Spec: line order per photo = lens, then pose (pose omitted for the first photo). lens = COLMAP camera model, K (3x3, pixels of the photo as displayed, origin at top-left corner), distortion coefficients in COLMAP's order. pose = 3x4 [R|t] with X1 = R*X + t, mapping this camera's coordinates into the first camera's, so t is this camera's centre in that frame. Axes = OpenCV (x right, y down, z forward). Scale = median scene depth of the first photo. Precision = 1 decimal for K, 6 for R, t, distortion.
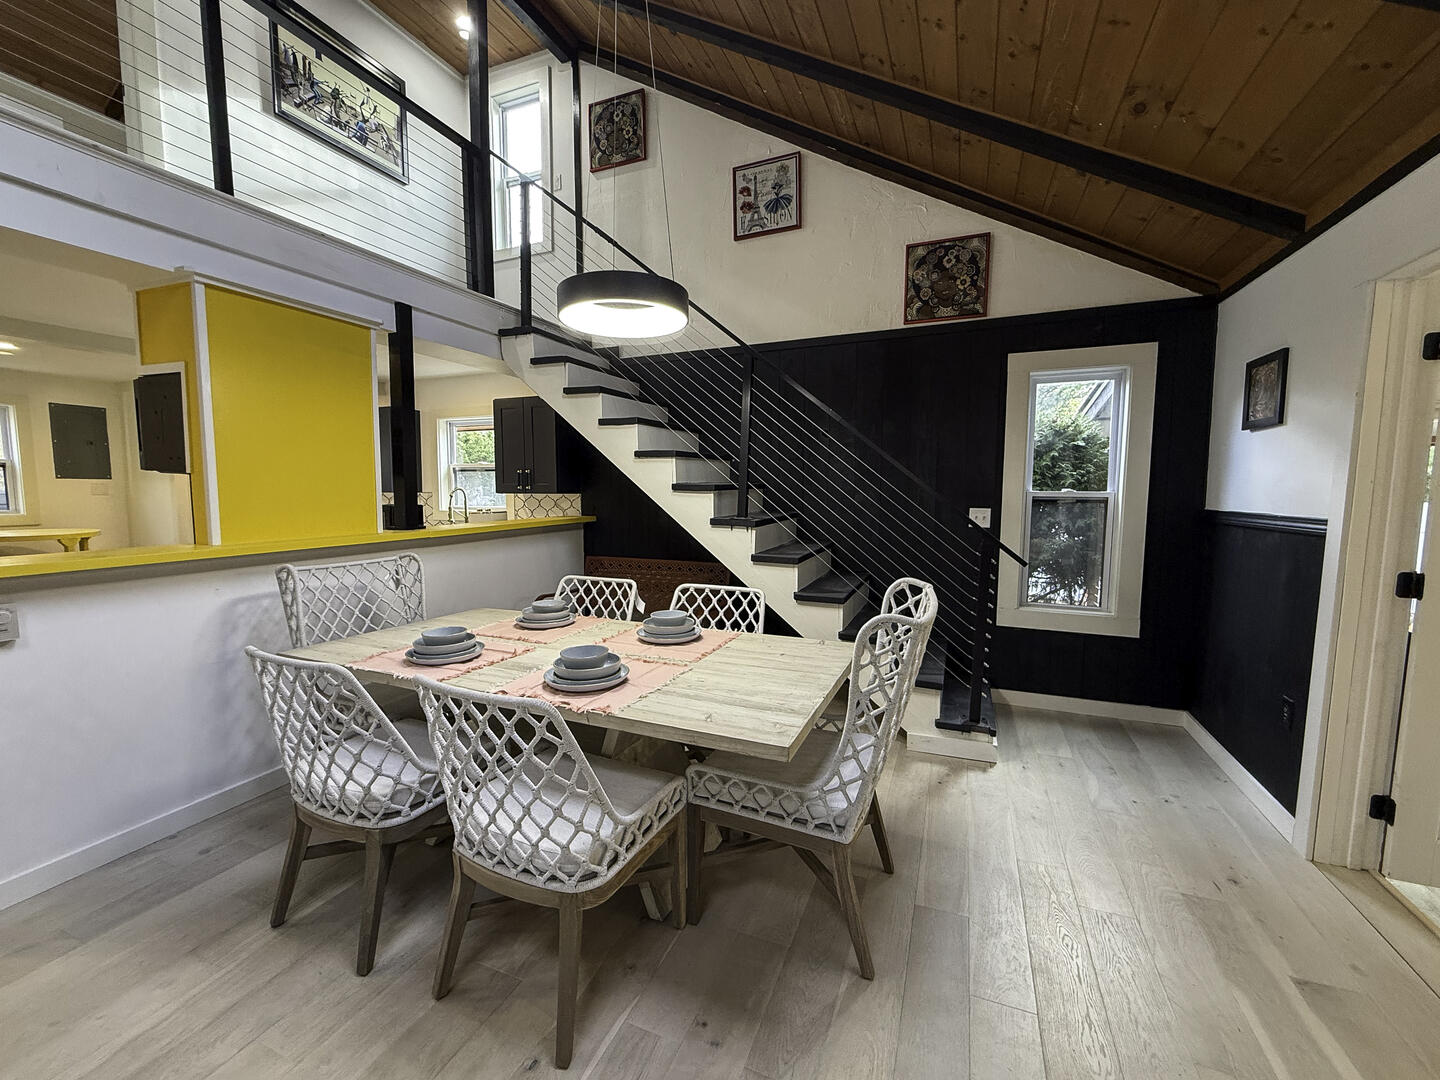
lens RADIAL K [[575.5, 0, 720.0], [0, 575.5, 540.0], [0, 0, 1]] dist [0.003097, -0.000213]
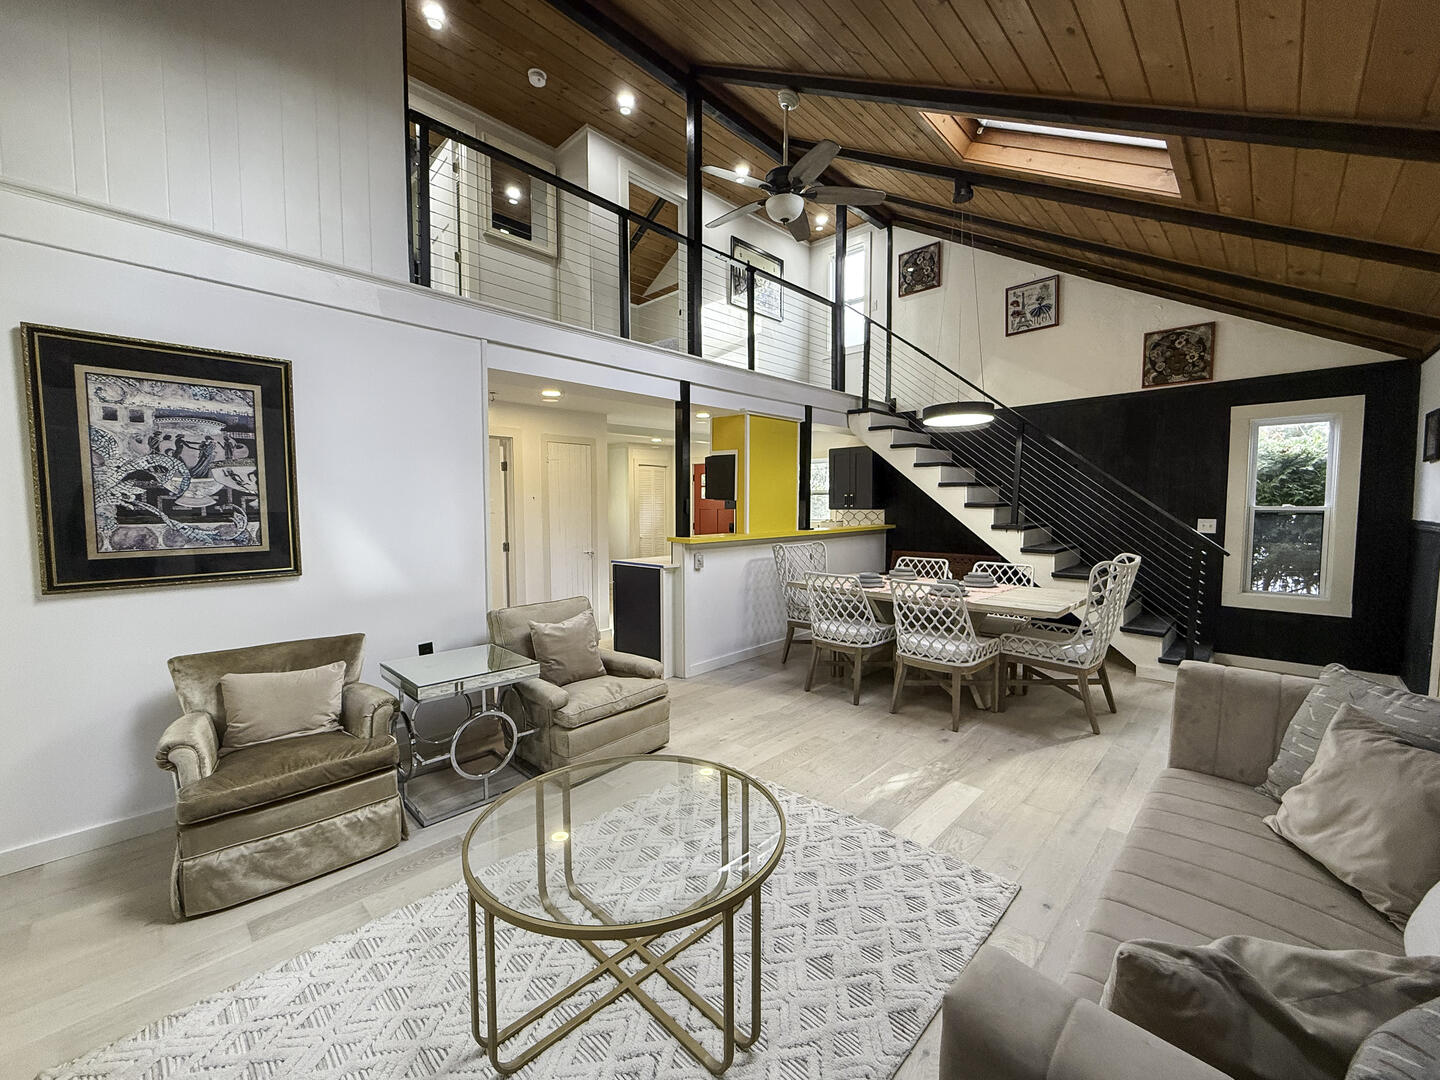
lens RADIAL K [[575.5, 0, 720.0], [0, 575.5, 540.0], [0, 0, 1]] dist [0.003097, -0.000213]
pose [[0.931454, 0.015583, -0.363526, -0.127492], [-0.025721, 0.999403, -0.023064, 0.056251], [0.362949, 0.030833, 0.931299, -0.698031]]
